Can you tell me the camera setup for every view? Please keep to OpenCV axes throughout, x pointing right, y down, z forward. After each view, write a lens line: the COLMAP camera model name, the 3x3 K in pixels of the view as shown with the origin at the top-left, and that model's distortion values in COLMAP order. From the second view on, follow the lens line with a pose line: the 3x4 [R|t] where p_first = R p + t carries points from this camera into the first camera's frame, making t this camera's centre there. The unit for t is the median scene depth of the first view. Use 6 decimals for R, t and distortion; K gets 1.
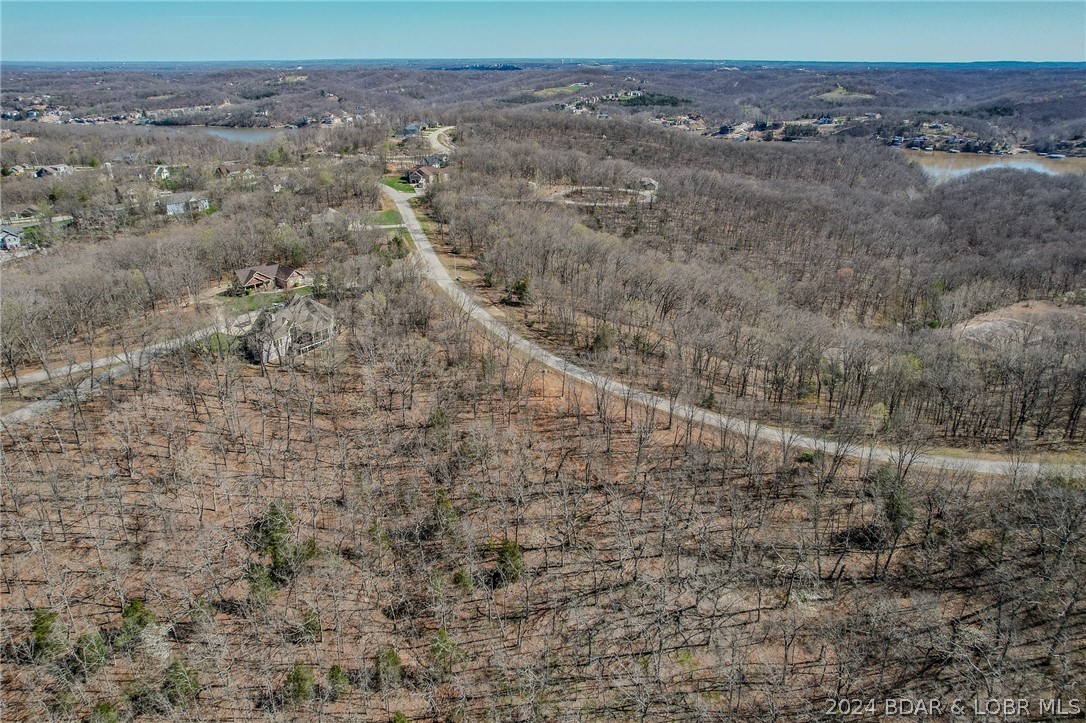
lens RADIAL K [[698.5, 0, 562.4], [0, 698.5, 374.6], [0, 0, 1]] dist [-0.069923, 0.065997]
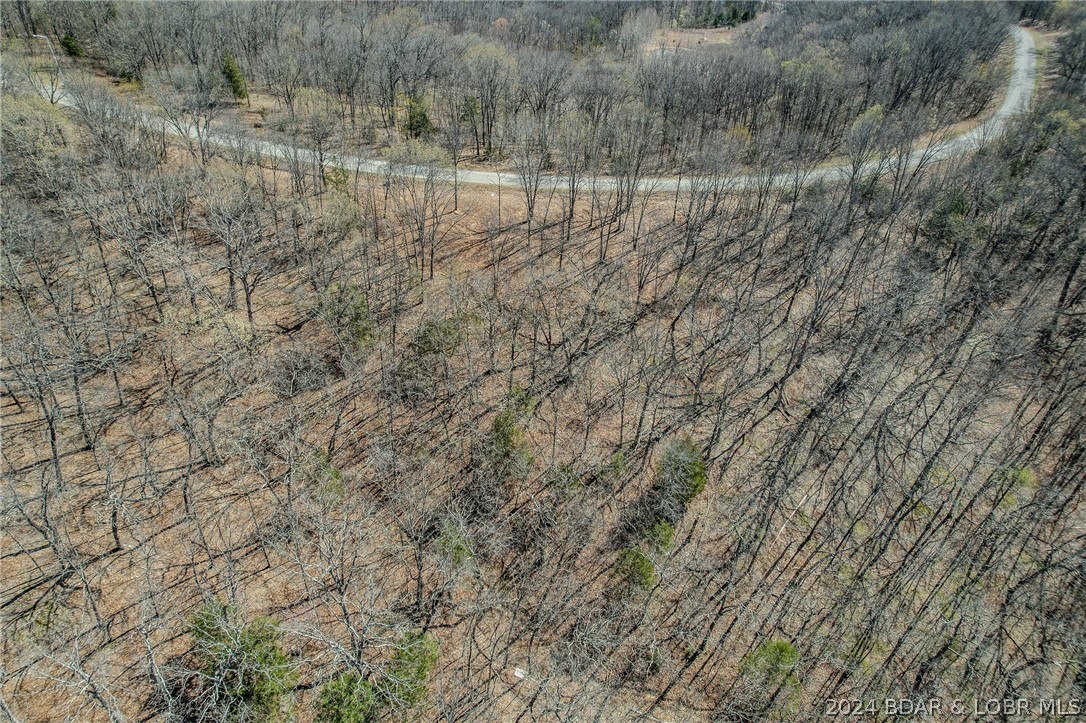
lens RADIAL K [[702.1, 0, 547.8], [0, 702.1, 356.7], [0, 0, 1]] dist [-0.073003, 0.071980]
pose [[0.777603, -0.366380, 0.510979, -0.316368], [0.238142, 0.923754, 0.299944, -0.014717], [-0.581913, -0.111551, 0.805564, 0.447566]]
